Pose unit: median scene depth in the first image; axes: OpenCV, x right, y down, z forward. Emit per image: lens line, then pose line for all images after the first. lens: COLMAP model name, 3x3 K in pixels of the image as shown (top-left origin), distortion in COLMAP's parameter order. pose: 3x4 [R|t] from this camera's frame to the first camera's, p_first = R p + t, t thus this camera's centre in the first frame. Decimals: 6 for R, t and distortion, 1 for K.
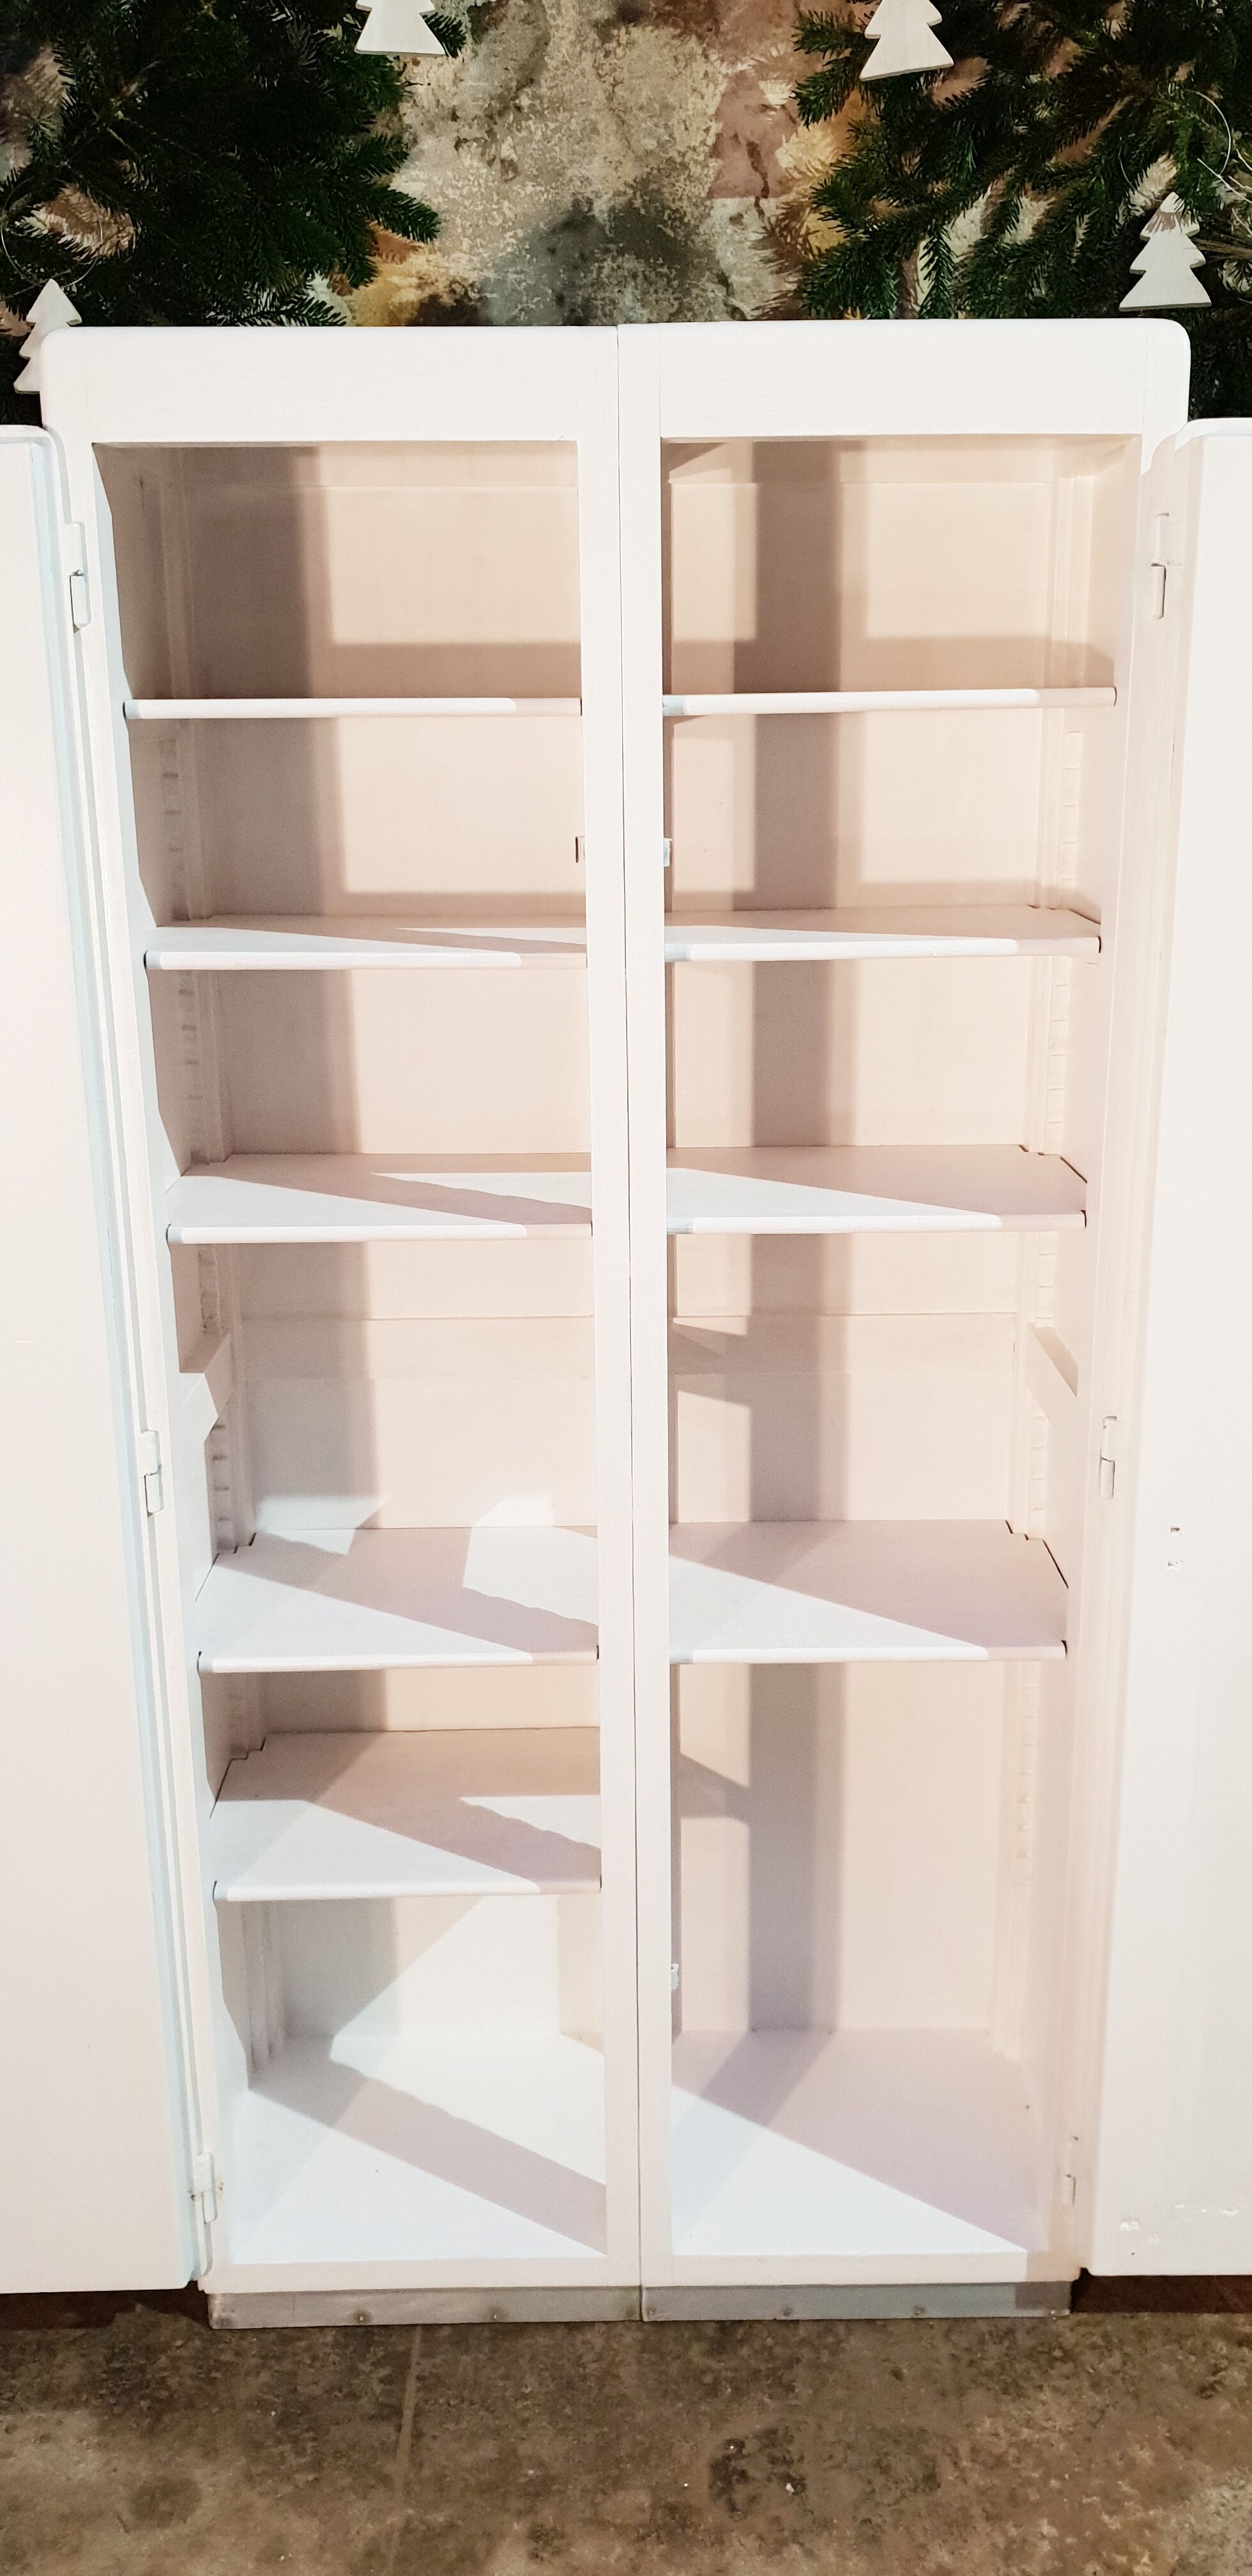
lens RADIAL K [[2025.3, 0, 654.6], [0, 2025.3, 1265.7], [0, 0, 1]] dist [-0.010979, 0.043328]
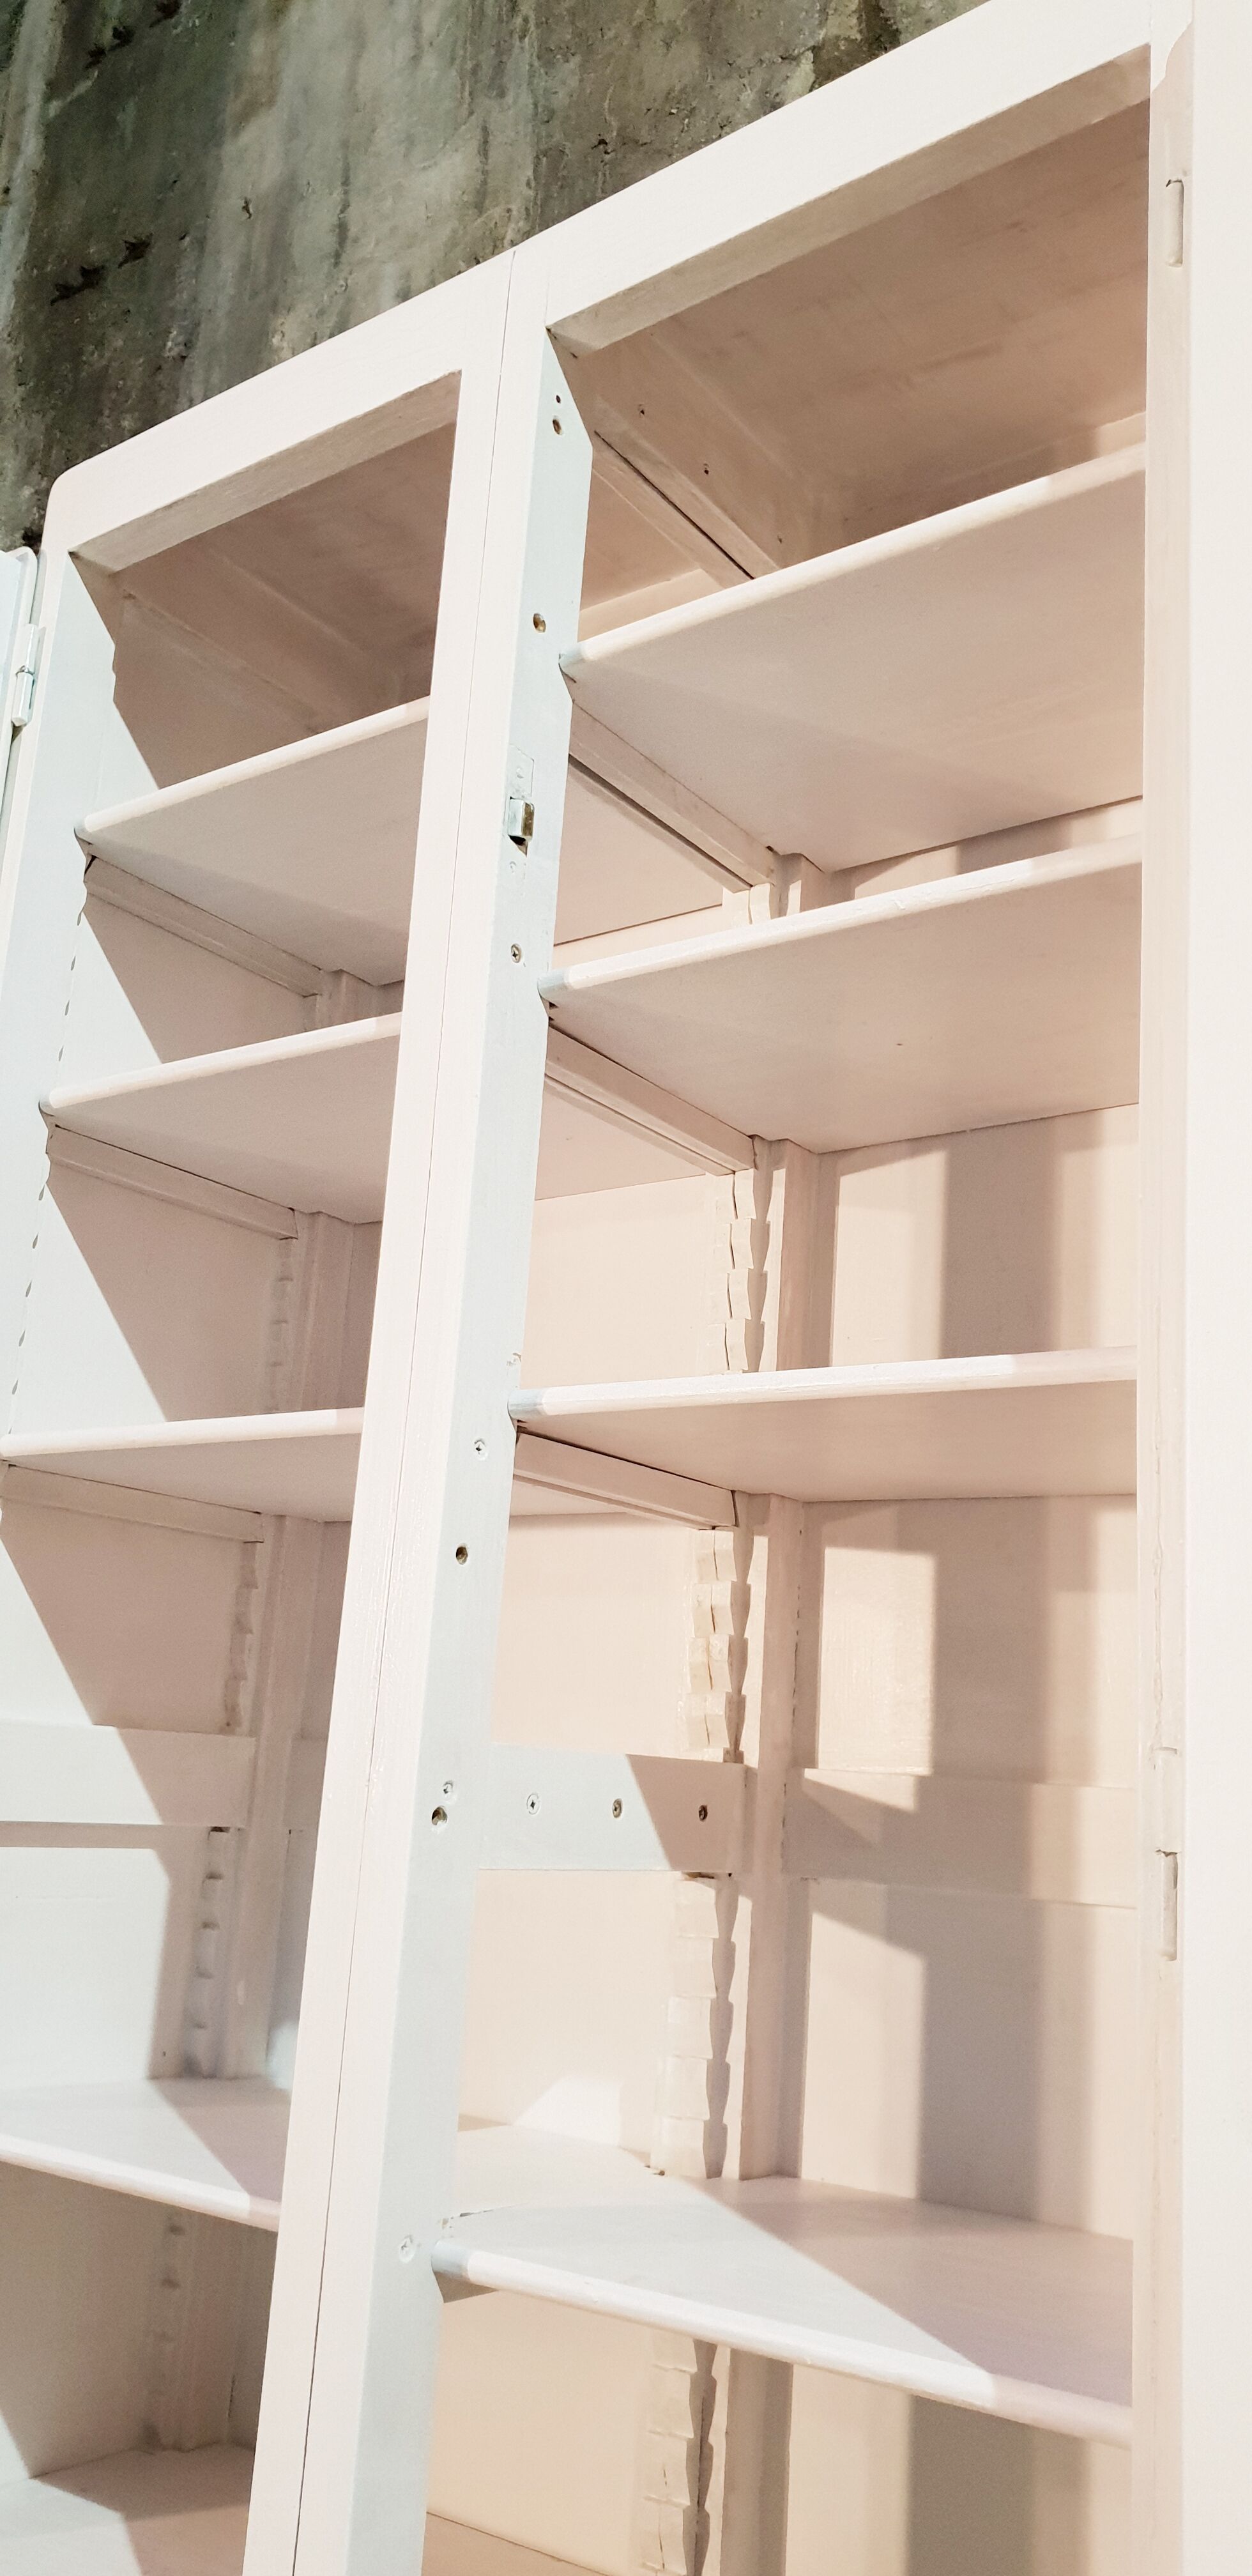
lens RADIAL K [[2025.3, 0, 658.0], [0, 2025.3, 1279.3], [0, 0, 1]] dist [-0.010979, 0.043328]
pose [[0.800848, -0.090035, -0.592061, 0.350048], [-0.225773, 0.870295, -0.437737, 0.175739], [0.554679, 0.484232, 0.676647, 0.526238]]
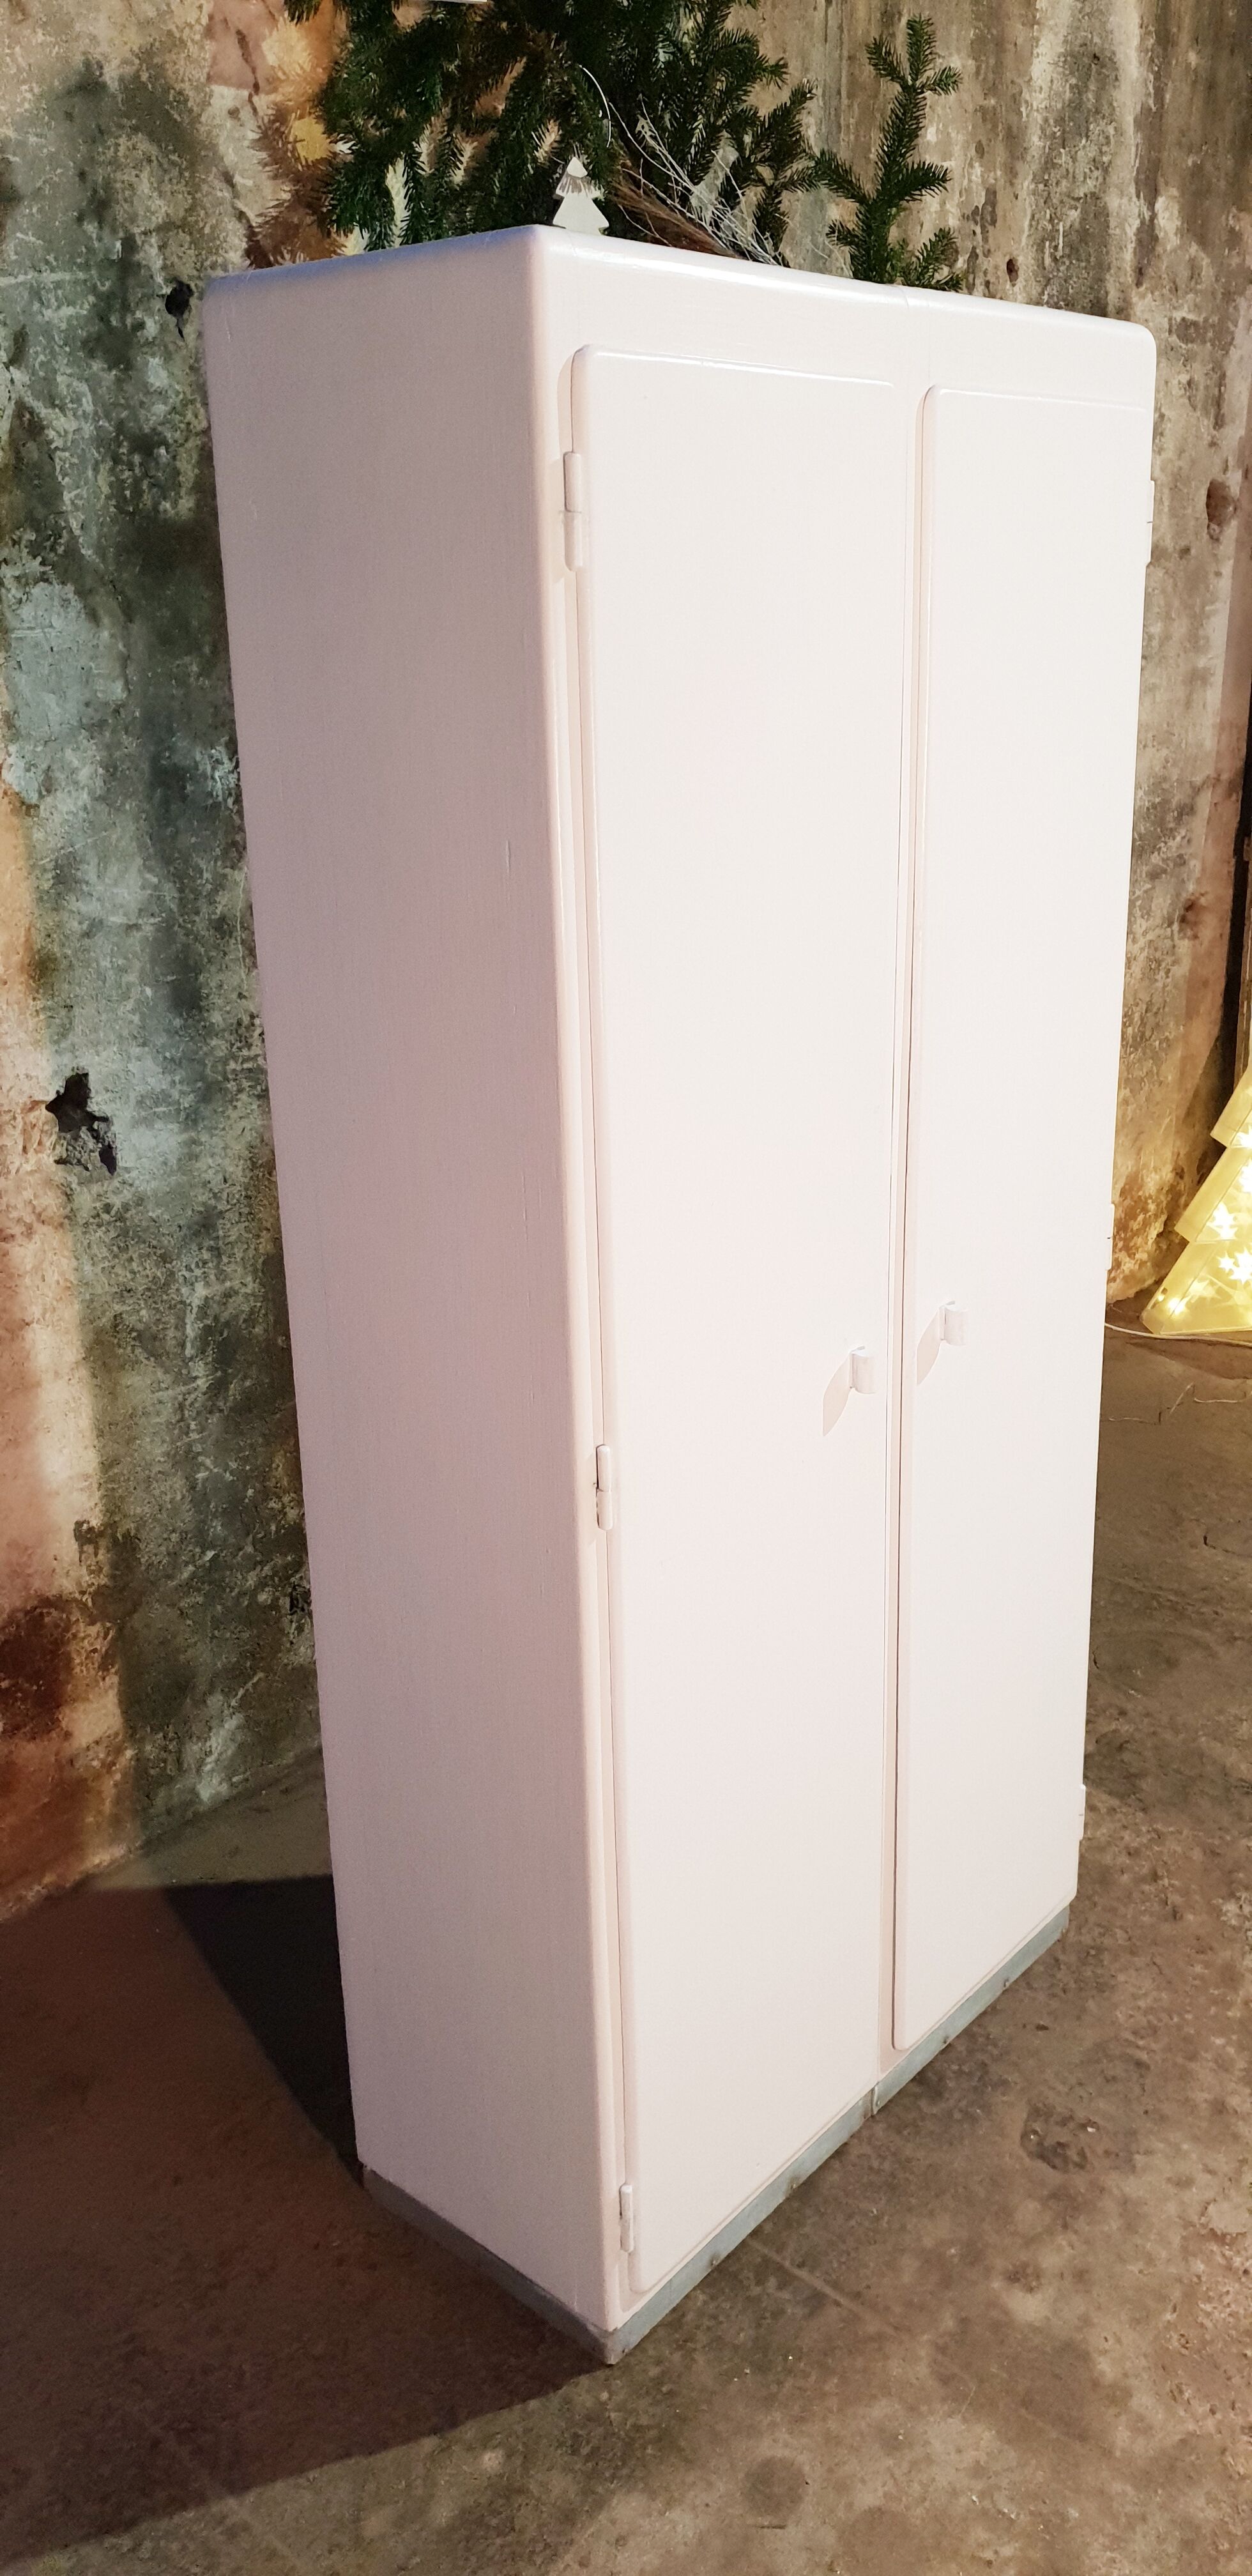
lens RADIAL K [[2025.3, 0, 673.9], [0, 2025.3, 1282.5], [0, 0, 1]] dist [-0.010979, 0.043328]
pose [[0.656302, -0.248913, 0.712257, -0.759986], [0.214131, 0.966647, 0.140506, -0.100097], [-0.723475, 0.060302, 0.687712, 0.290951]]
